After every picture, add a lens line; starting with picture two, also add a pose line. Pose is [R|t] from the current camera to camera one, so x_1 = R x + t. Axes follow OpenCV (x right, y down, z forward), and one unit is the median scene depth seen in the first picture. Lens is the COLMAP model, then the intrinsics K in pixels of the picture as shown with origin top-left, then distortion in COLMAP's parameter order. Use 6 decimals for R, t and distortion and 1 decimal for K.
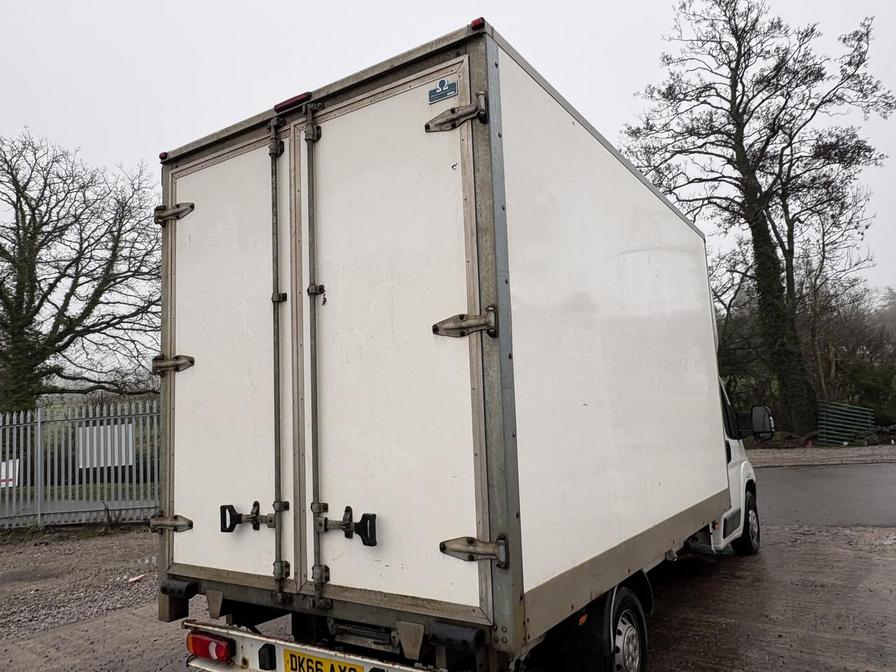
lens RADIAL K [[653.2, 0, 448.5], [0, 653.2, 345.0], [0, 0, 1]] dist [-0.006911, 0.010219]
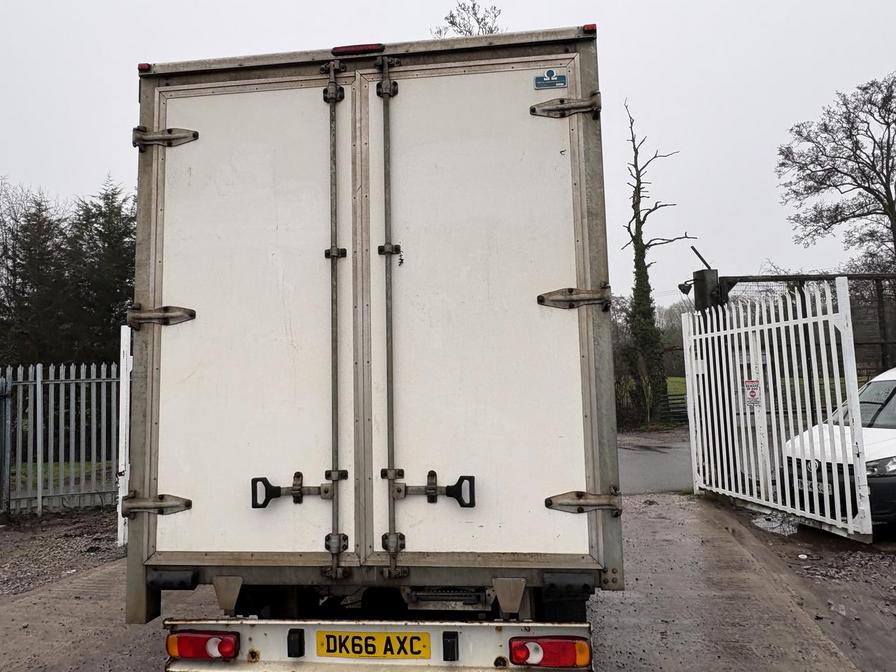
lens RADIAL K [[653.2, 0, 449.0], [0, 653.2, 331.0], [0, 0, 1]] dist [-0.006911, 0.010219]
pose [[0.895307, 0.066672, 0.440433, -0.523984], [-0.062628, 0.997755, -0.023728, 0.051612], [-0.441026, -0.006339, 0.897472, 0.090256]]
